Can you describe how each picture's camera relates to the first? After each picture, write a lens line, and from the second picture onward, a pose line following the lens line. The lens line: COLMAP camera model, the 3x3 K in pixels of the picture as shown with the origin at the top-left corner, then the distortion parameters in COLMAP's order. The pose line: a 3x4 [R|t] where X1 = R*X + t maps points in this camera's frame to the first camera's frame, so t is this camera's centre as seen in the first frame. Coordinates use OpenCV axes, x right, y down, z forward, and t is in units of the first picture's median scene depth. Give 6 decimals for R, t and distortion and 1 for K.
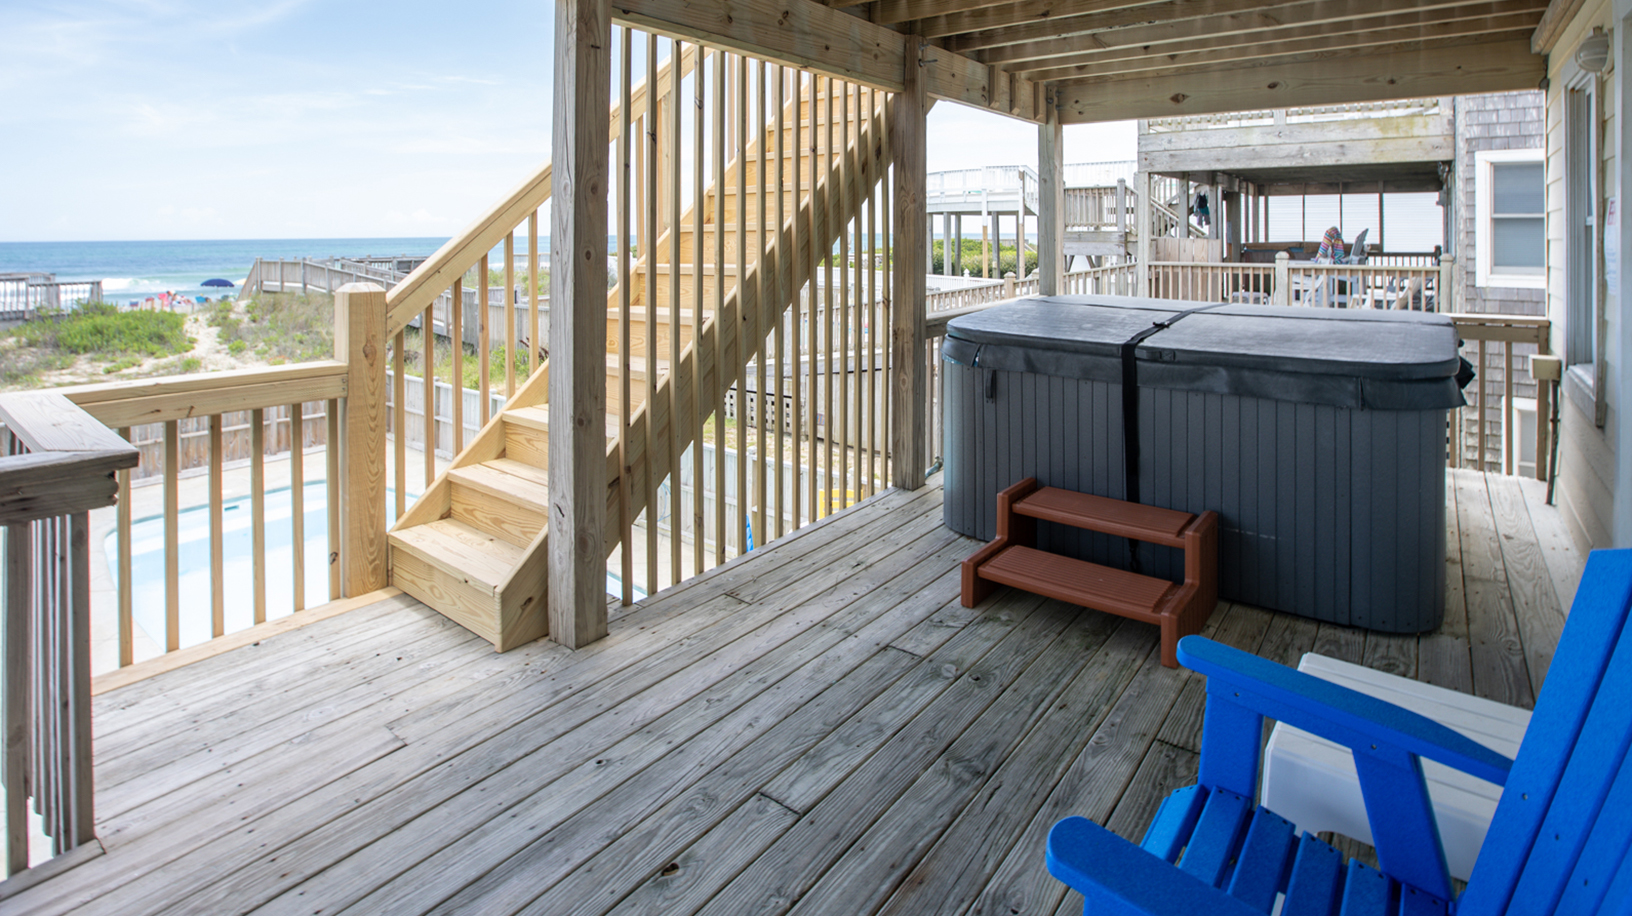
lens RADIAL K [[818.1, 0, 820.1], [0, 818.1, 229.7], [0, 0, 1]] dist [-0.027068, 0.000456]
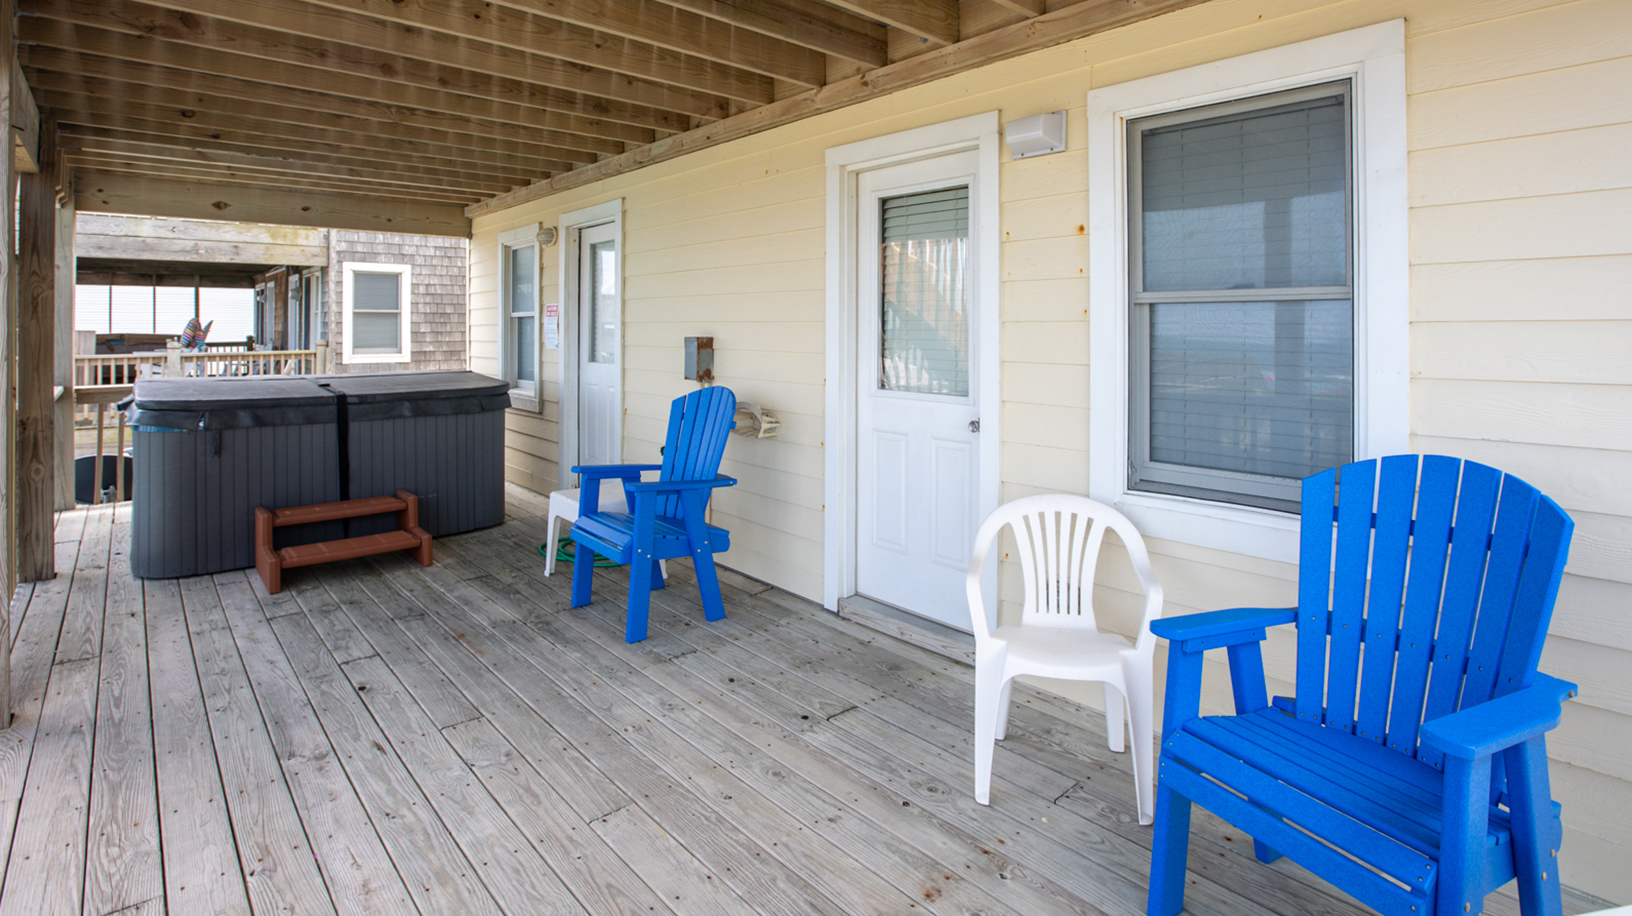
lens RADIAL K [[824.5, 0, 816.0], [0, 824.5, 458.0], [0, 0, 1]] dist [-0.002877, -0.001152]
pose [[0.218999, -0.155082, 0.963322, -0.387677], [-0.002094, 0.987211, 0.159404, 0.005366], [-0.975723, -0.036927, 0.215873, -0.076730]]
